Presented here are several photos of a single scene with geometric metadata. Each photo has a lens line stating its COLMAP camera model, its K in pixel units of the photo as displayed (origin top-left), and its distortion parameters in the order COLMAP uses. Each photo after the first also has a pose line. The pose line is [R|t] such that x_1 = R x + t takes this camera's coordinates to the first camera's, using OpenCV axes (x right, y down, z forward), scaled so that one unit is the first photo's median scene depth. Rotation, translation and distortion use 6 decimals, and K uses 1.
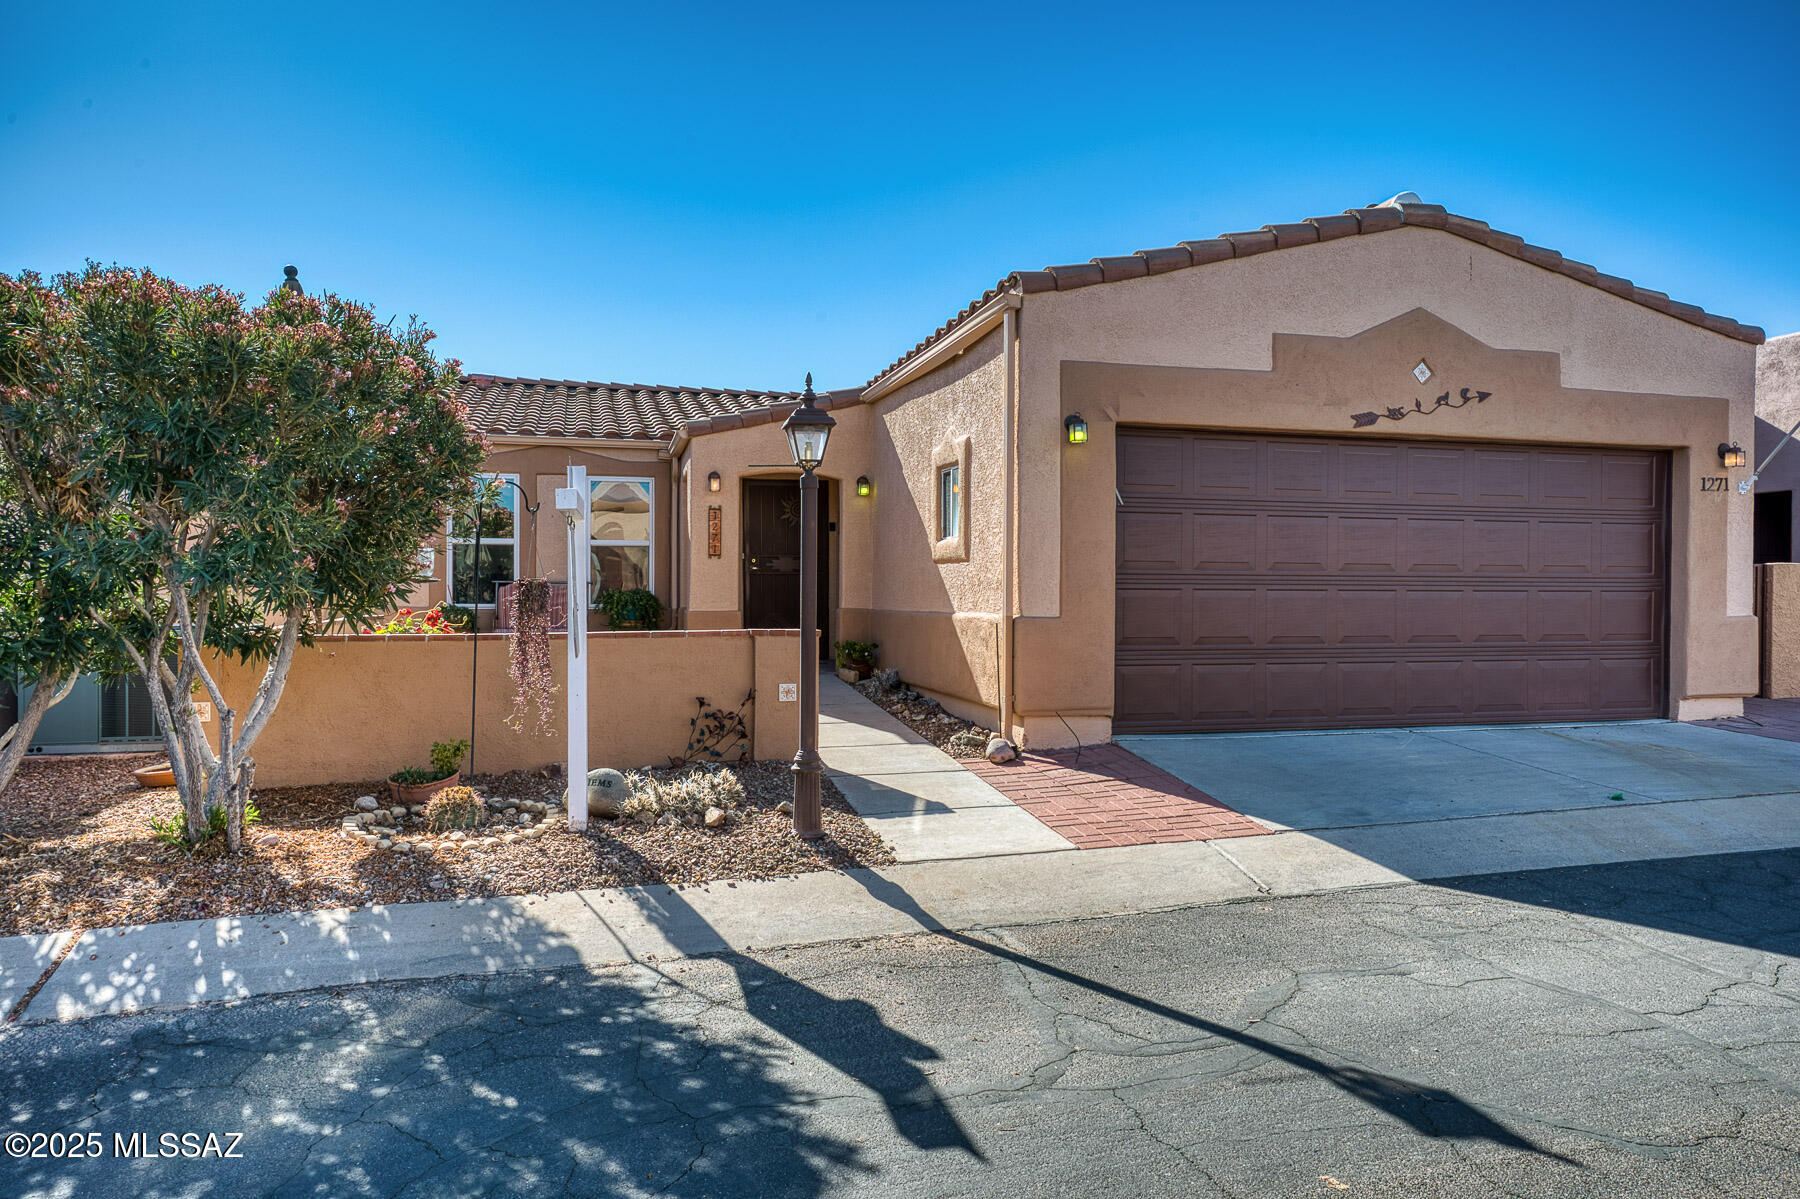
lens RADIAL K [[1202.6, 0, 900.0], [0, 1202.6, 599.5], [0, 0, 1]] dist [-0.026671, 0.001520]
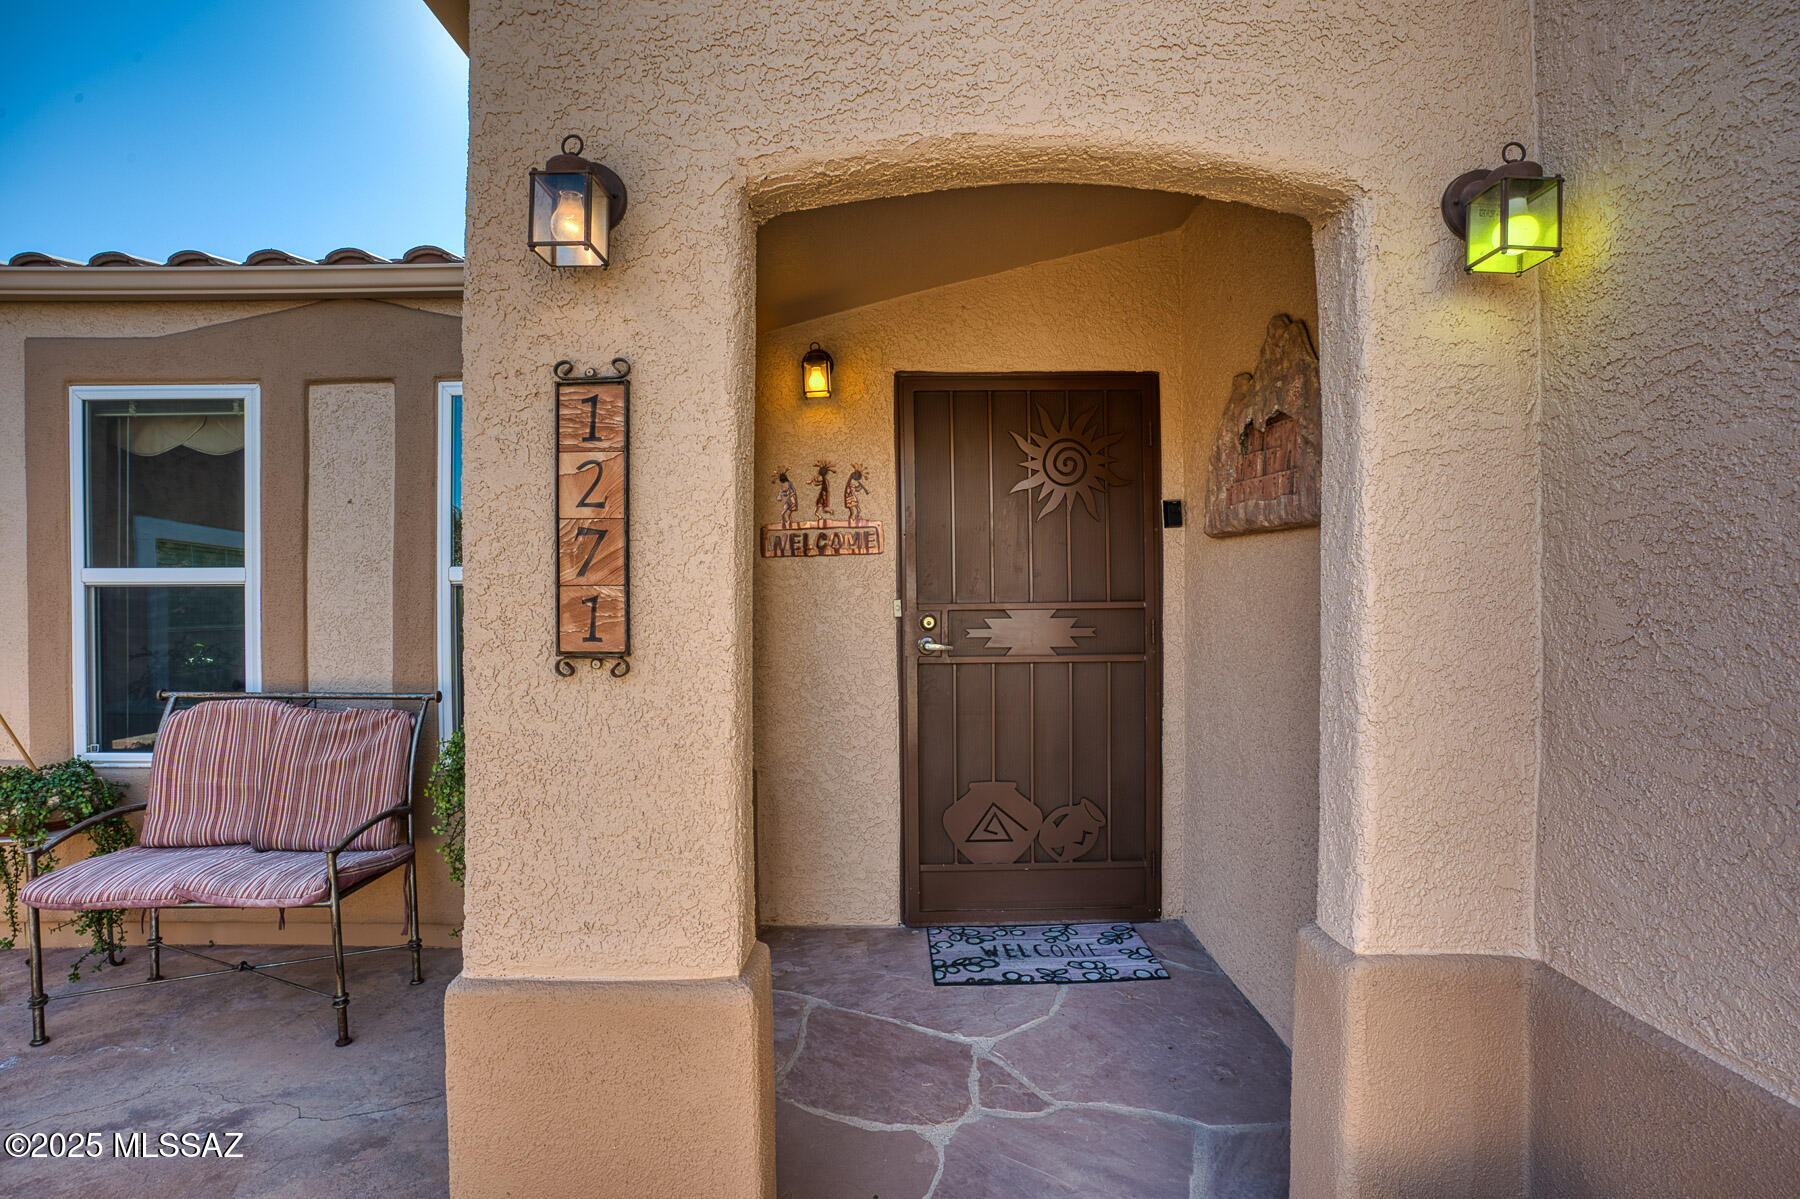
lens RADIAL K [[875.4, 0, 900.0], [0, 875.4, 599.5], [0, 0, 1]] dist [-0.074288, 0.036182]
pose [[0.969459, -0.004748, -0.245208, -0.072362], [0.004190, 0.999987, -0.002797, -0.038534], [0.245218, 0.001684, 0.969467, 0.778076]]
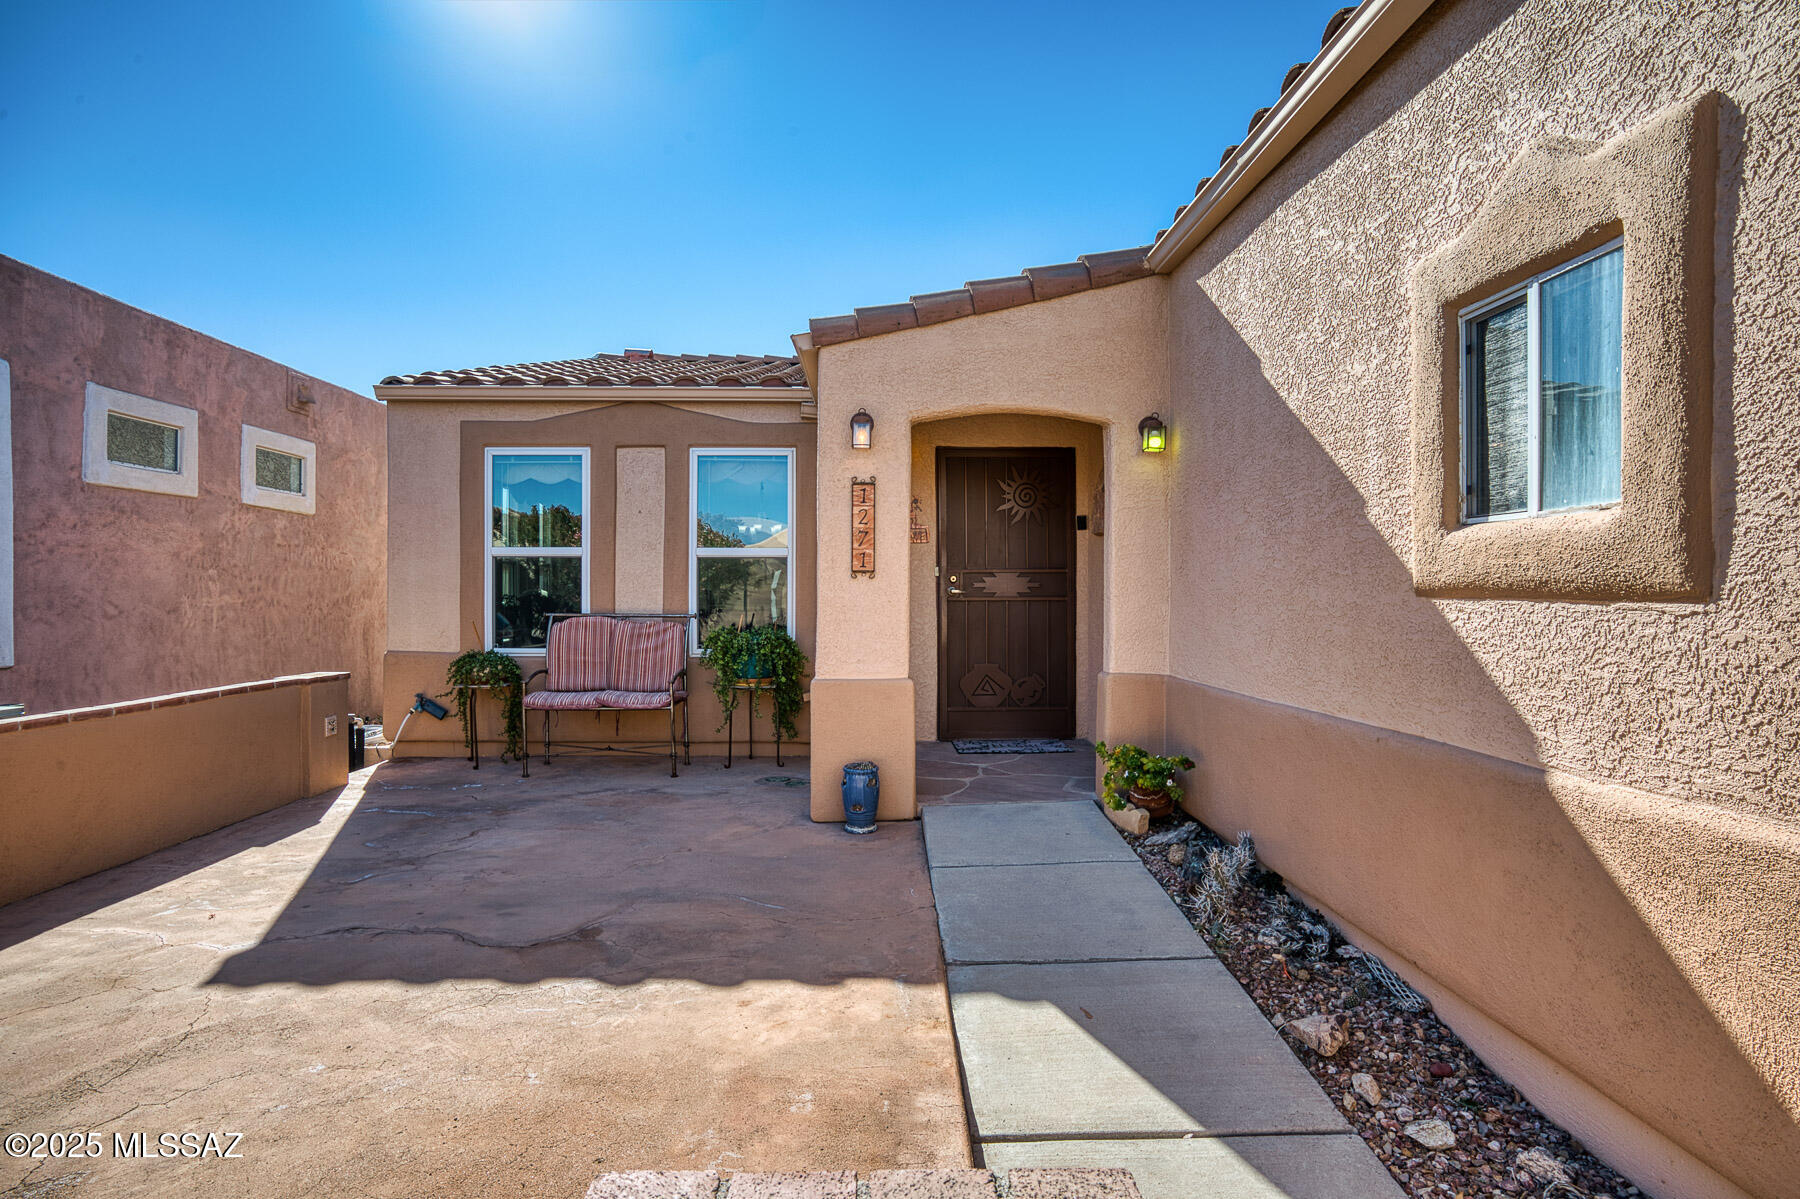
lens RADIAL K [[944.2, 0, 900.0], [0, 944.2, 599.5], [0, 0, 1]] dist [-0.071101, 0.042164]
pose [[0.975478, 0.001174, -0.220093, -0.042344], [-0.001923, 0.999993, -0.003187, -0.020662], [0.220088, 0.003532, 0.975474, 0.527109]]
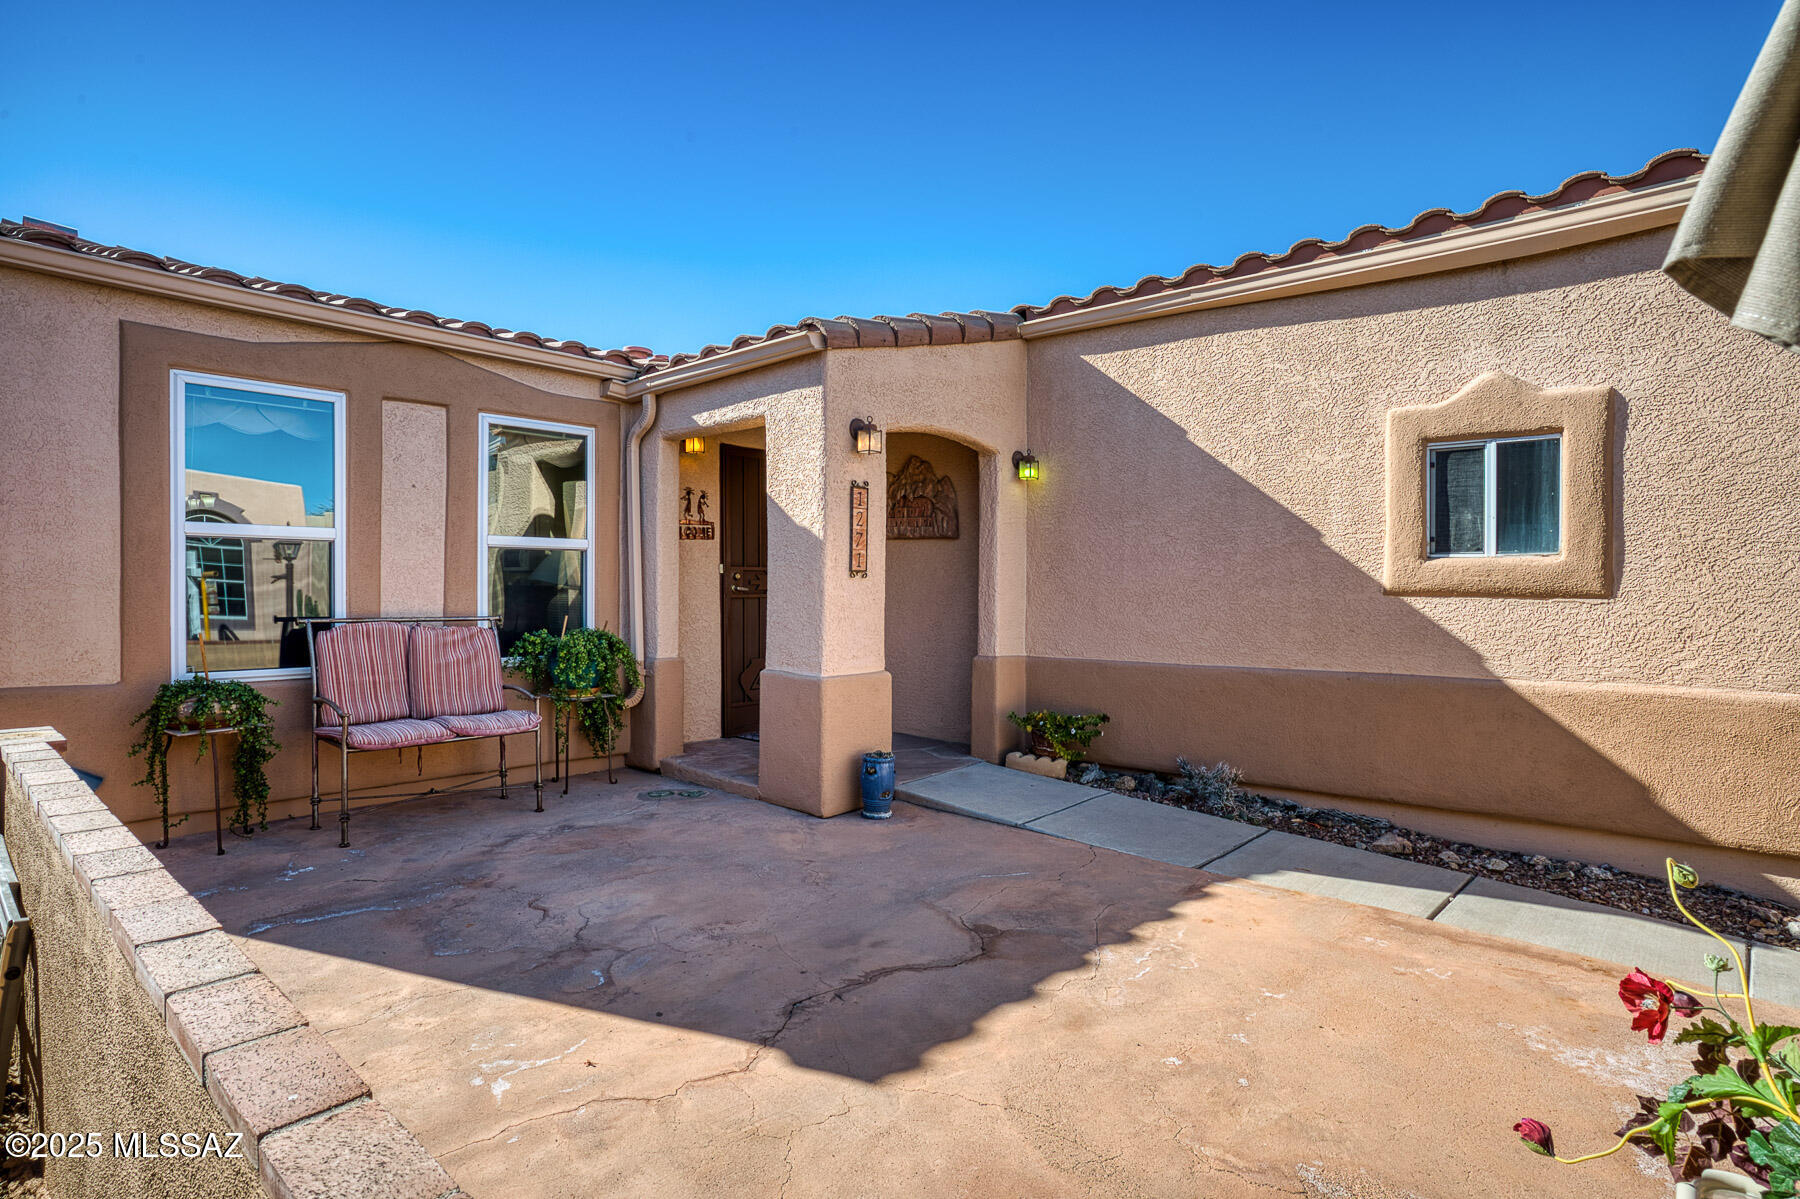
lens RADIAL K [[944.2, 0, 900.0], [0, 944.2, 599.5], [0, 0, 1]] dist [-0.071101, 0.042164]
pose [[0.830117, -0.004797, 0.557568, -0.328075], [0.003141, 0.999987, 0.003927, -0.022529], [-0.557580, -0.001509, 0.830122, 0.552987]]
